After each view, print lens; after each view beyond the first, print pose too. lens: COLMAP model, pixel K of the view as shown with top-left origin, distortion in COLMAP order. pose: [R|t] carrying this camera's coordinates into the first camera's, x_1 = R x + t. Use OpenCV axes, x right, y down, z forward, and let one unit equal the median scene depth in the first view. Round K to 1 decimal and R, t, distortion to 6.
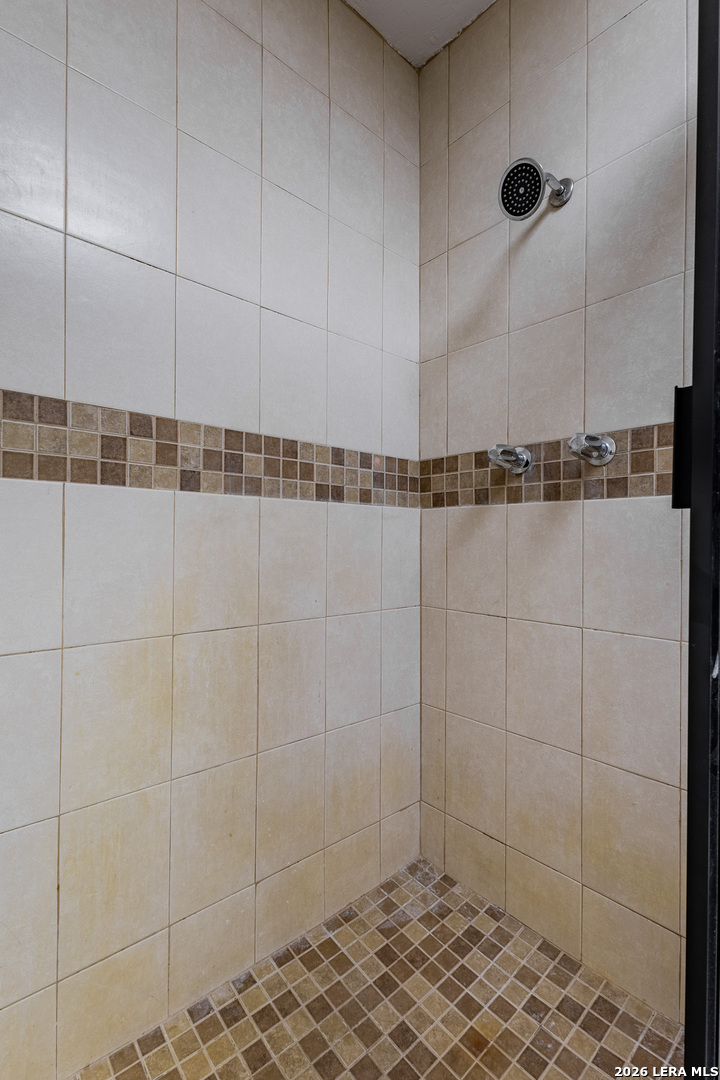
lens RADIAL K [[490.5, 0, 361.1], [0, 490.5, 540.6], [0, 0, 1]] dist [0.009066, -0.002470]
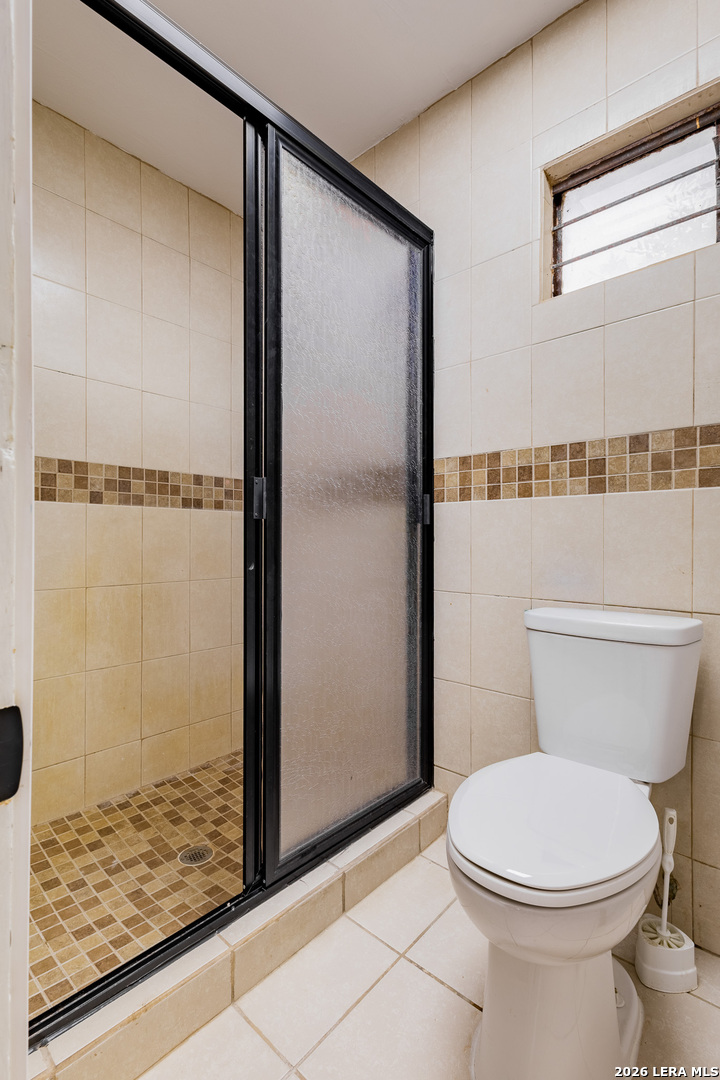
lens RADIAL K [[490.5, 0, 362.9], [0, 490.5, 541.3], [0, 0, 1]] dist [0.009066, -0.002470]
pose [[0.993566, -0.004688, 0.113156, 0.349619], [0.003980, 0.999971, 0.006486, 0.020841], [-0.113183, -0.005994, 0.993556, -0.741633]]
